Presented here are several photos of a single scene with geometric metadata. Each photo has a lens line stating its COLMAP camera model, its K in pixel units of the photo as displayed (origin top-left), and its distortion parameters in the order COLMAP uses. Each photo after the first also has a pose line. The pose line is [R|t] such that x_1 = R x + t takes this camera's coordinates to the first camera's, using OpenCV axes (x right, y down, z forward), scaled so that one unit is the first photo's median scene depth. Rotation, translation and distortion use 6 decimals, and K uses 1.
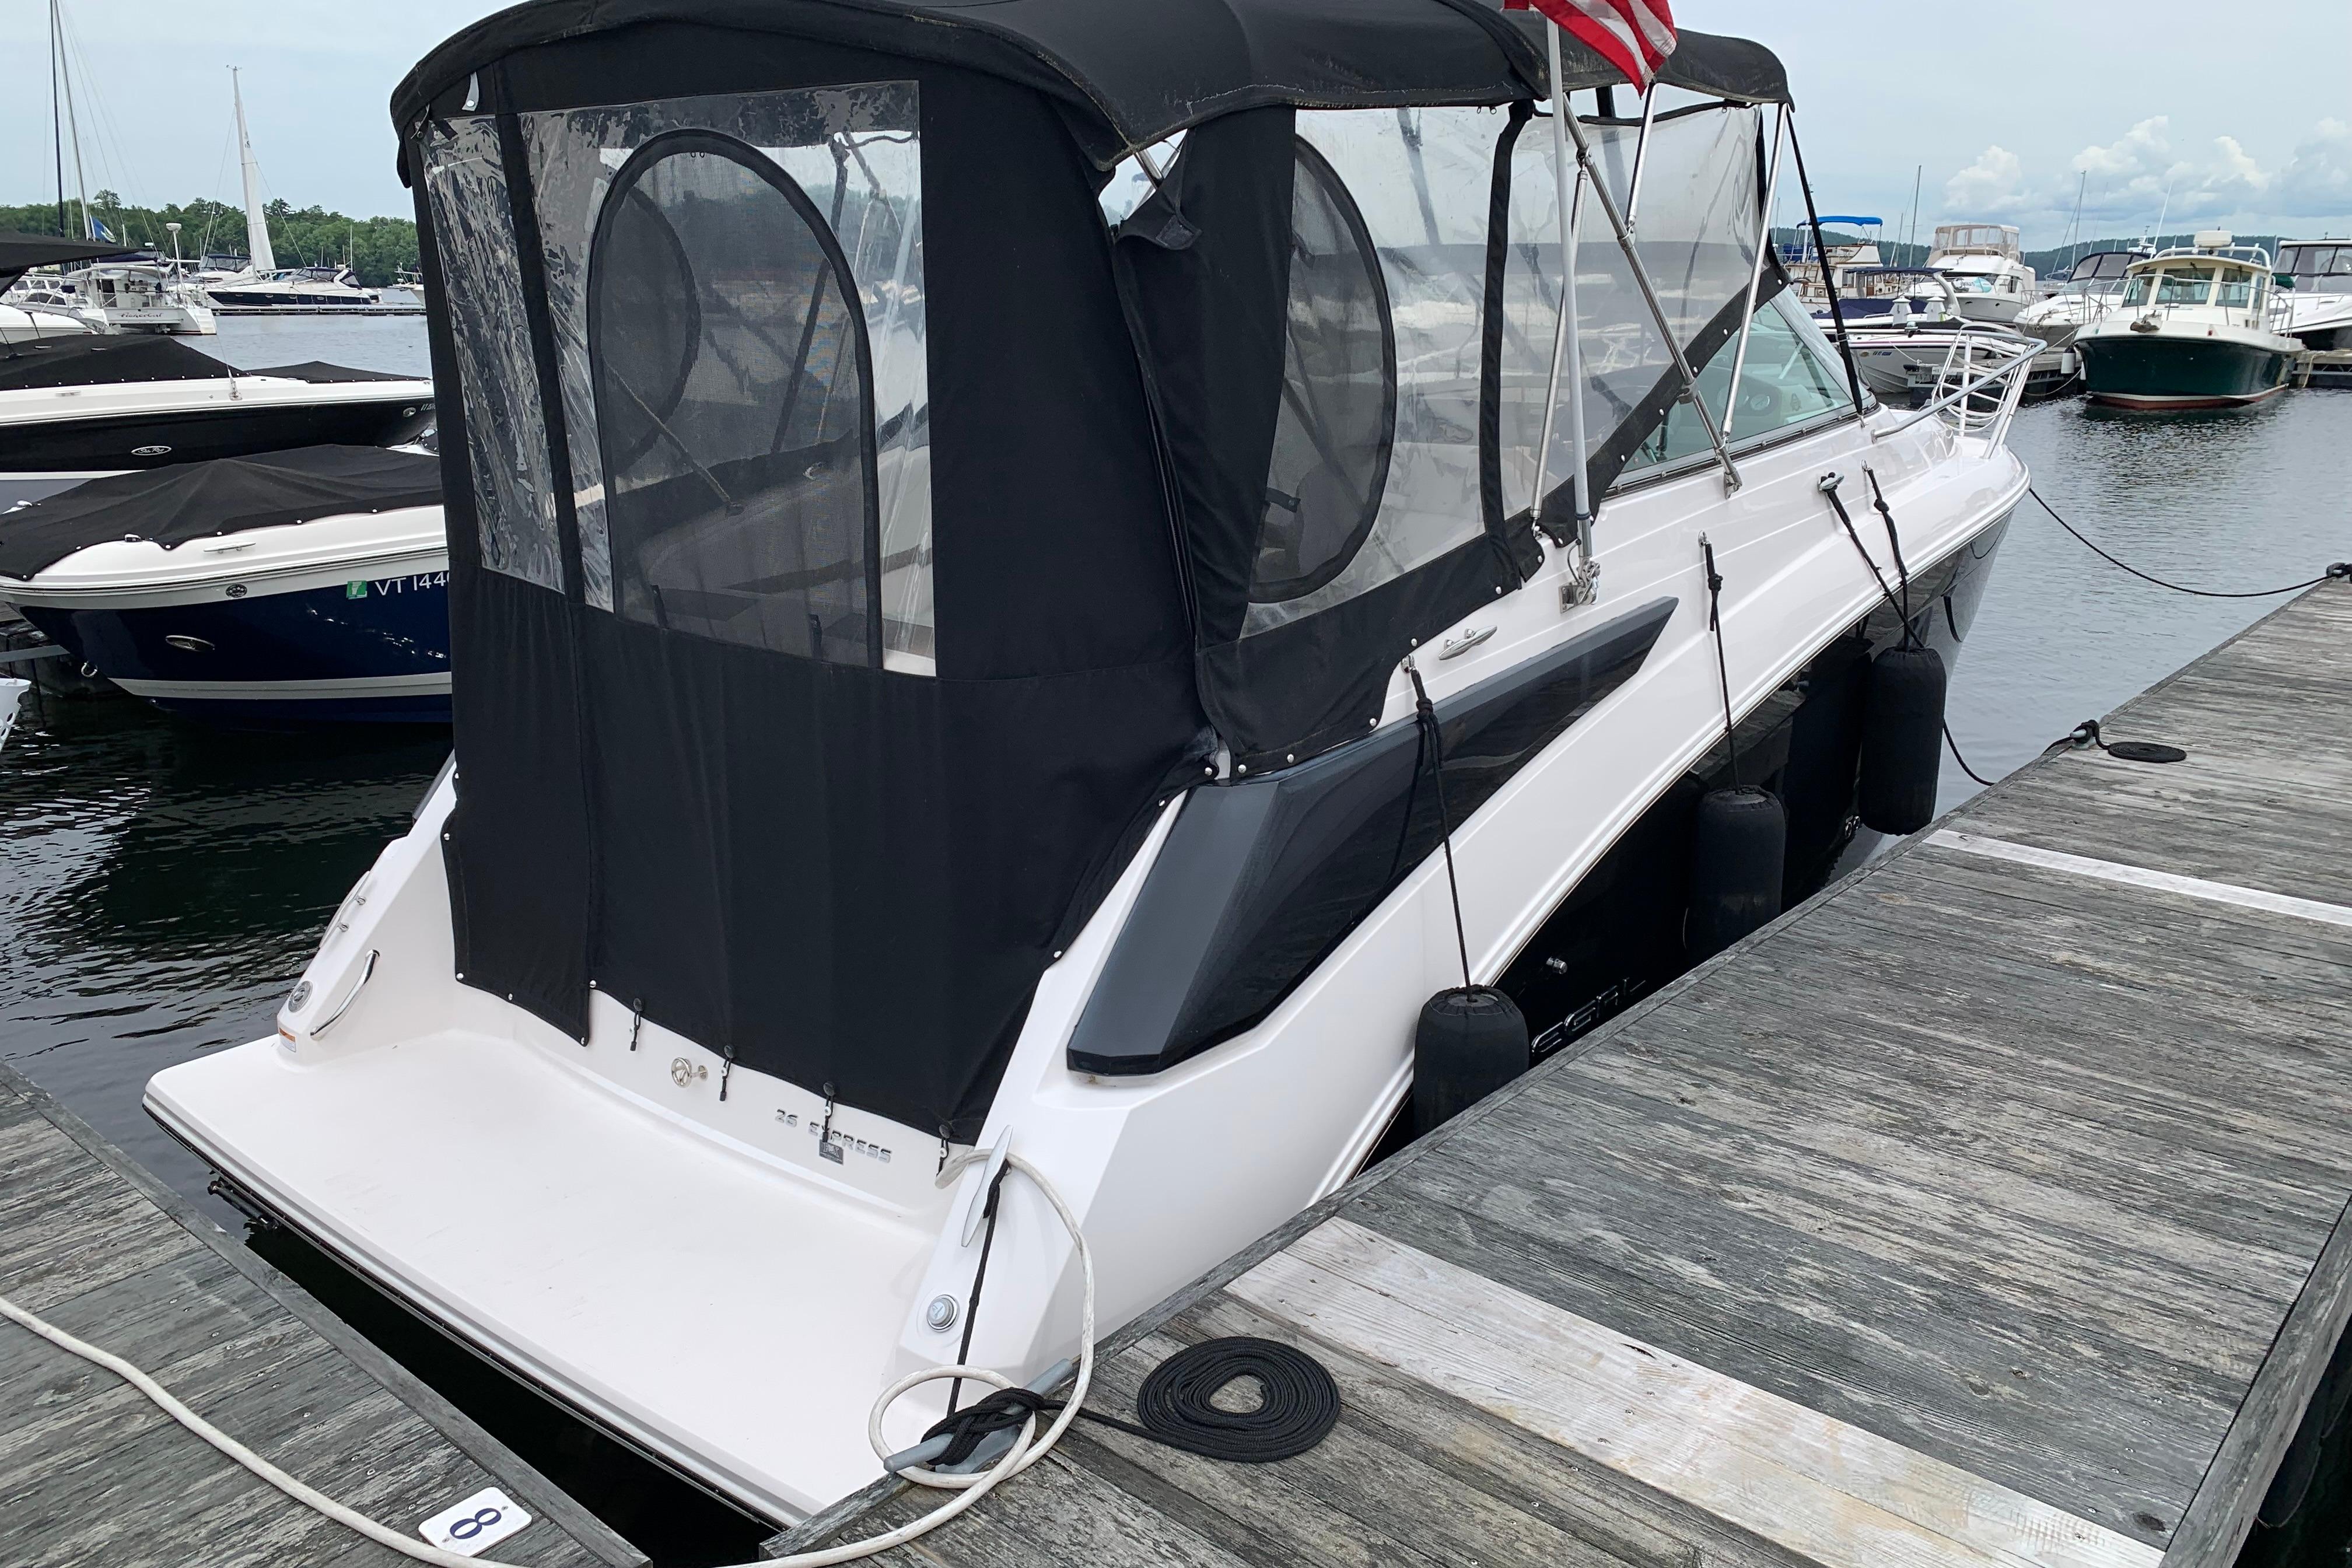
lens RADIAL K [[1758.2, 0, 1153.0], [0, 1758.2, 766.0], [0, 0, 1]] dist [-0.022897, 0.008404]
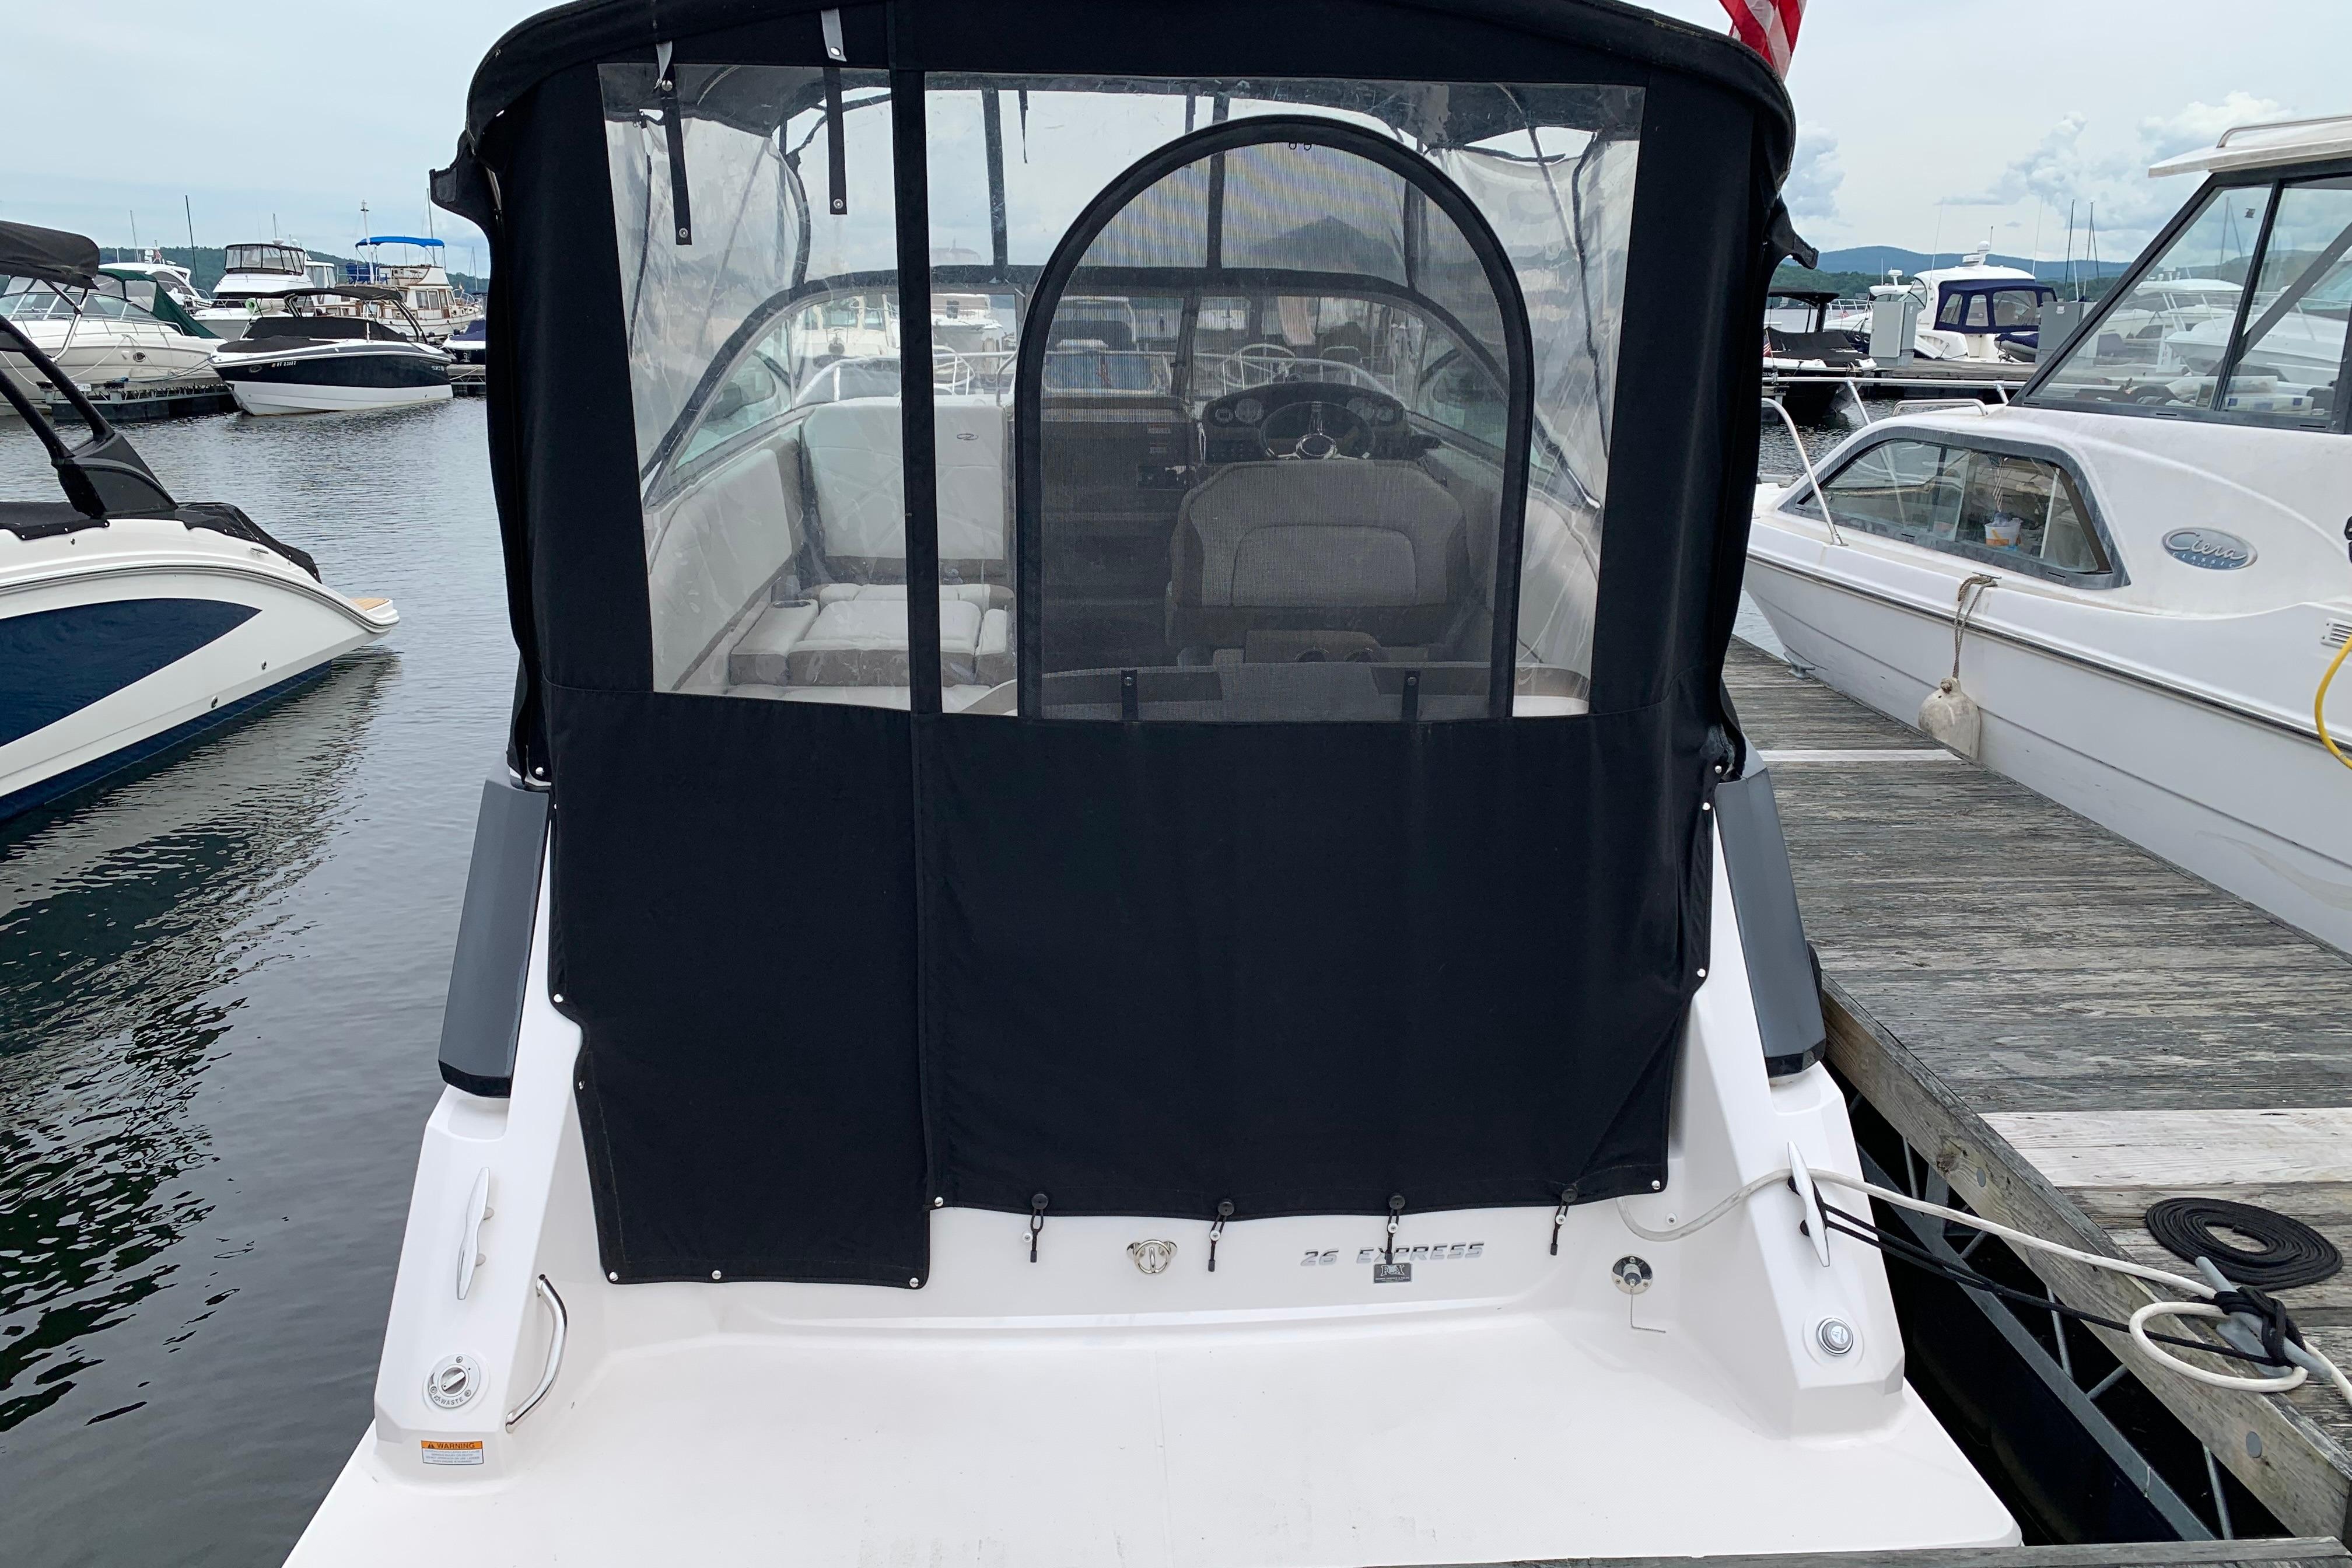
lens RADIAL K [[1758.2, 0, 1161.3], [0, 1758.2, 786.4], [0, 0, 1]] dist [-0.022897, 0.008404]
pose [[0.727493, -0.174750, 0.663488, -0.915049], [0.174564, 0.982341, 0.067326, -0.114282], [-0.663537, 0.066842, 0.745151, 0.437186]]
